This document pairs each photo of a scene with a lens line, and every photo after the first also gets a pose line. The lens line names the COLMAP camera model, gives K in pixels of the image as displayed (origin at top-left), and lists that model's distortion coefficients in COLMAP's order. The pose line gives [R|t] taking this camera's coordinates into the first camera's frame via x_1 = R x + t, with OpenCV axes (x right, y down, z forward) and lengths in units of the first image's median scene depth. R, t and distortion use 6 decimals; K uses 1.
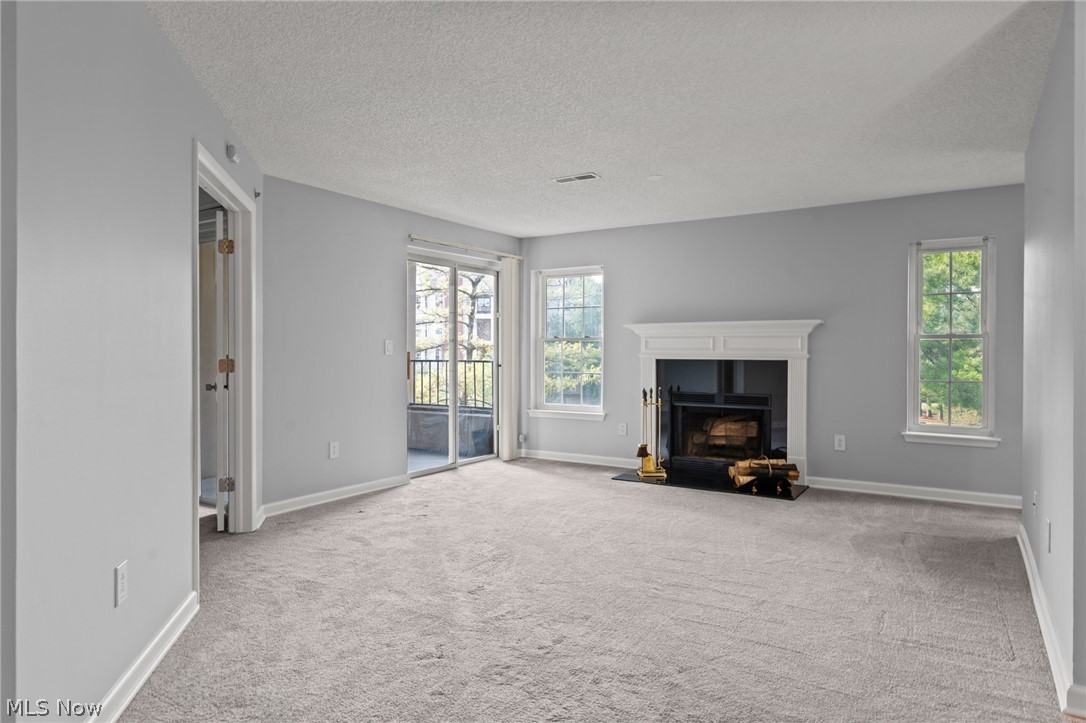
lens RADIAL K [[650.7, 0, 566.5], [0, 650.7, 351.3], [0, 0, 1]] dist [0.004081, -0.001091]
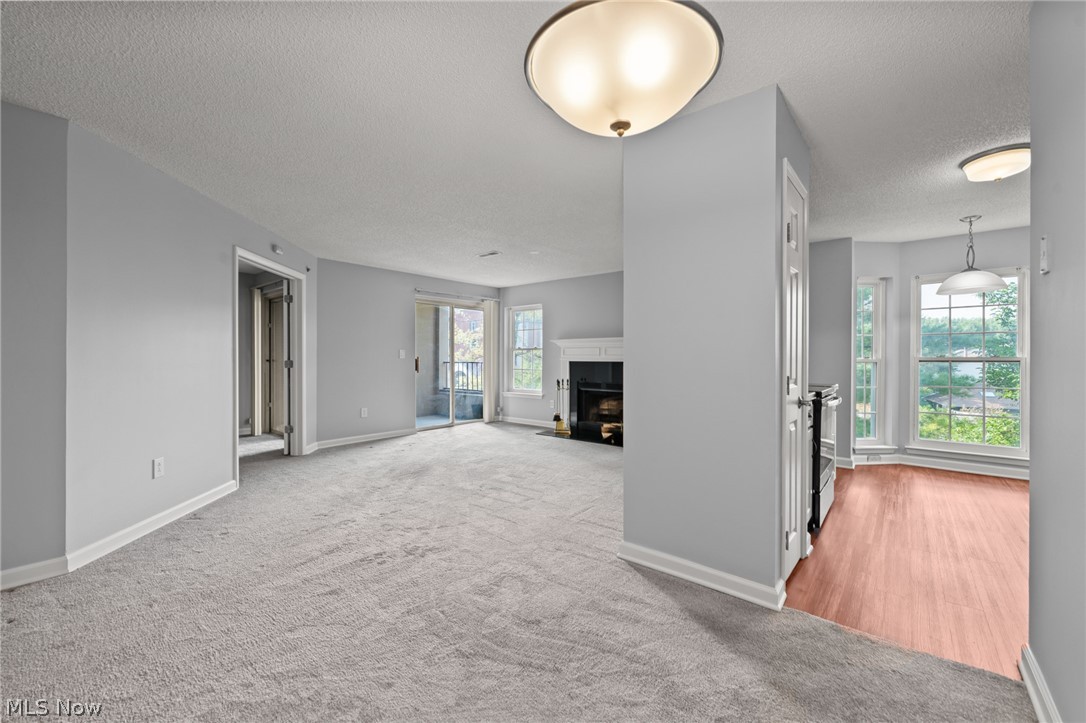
lens RADIAL K [[424.6, 0, 561.8], [0, 424.6, 356.4], [0, 0, 1]] dist [-0.000535, -0.000179]
pose [[0.992884, -0.000126, -0.119089, 0.270485], [-0.000306, 0.999993, -0.003616, 0.003798], [0.119088, 0.003627, 0.992877, -0.063439]]
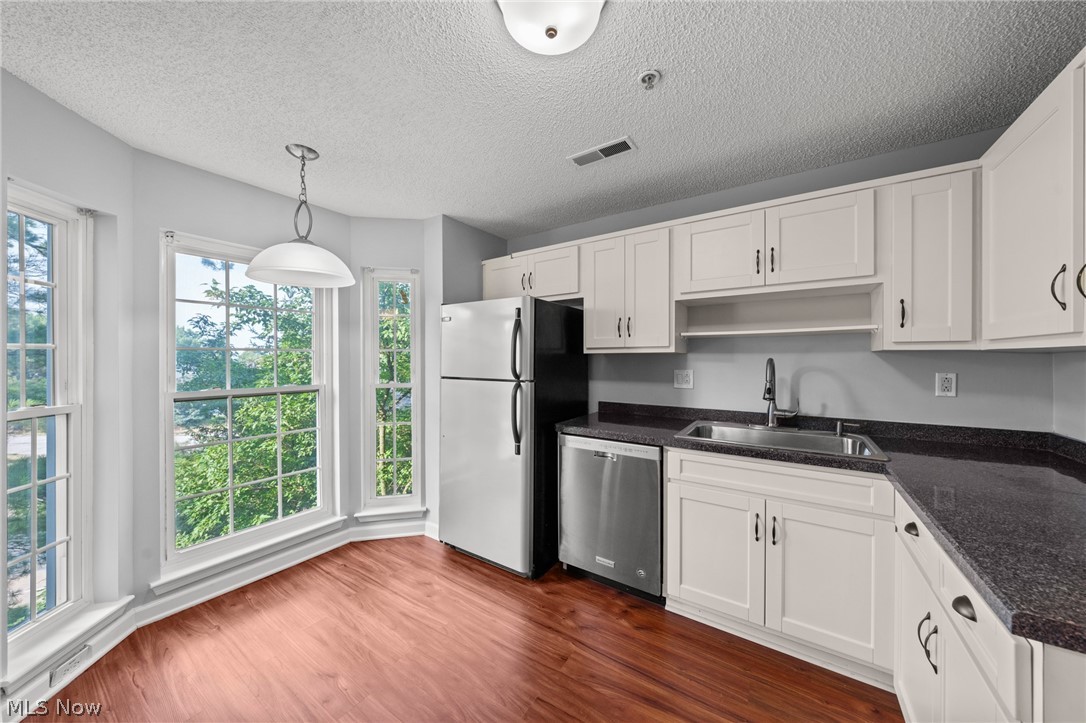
lens RADIAL K [[370.5, 0, 542.9], [0, 370.5, 361.1], [0, 0, 1]] dist [-0.002254, 0.000886]
pose [[0.036311, -0.008187, 0.999307, 0.502080], [0.005148, 0.999955, 0.008005, -0.029624], [-0.999327, 0.004854, 0.036351, 0.444553]]
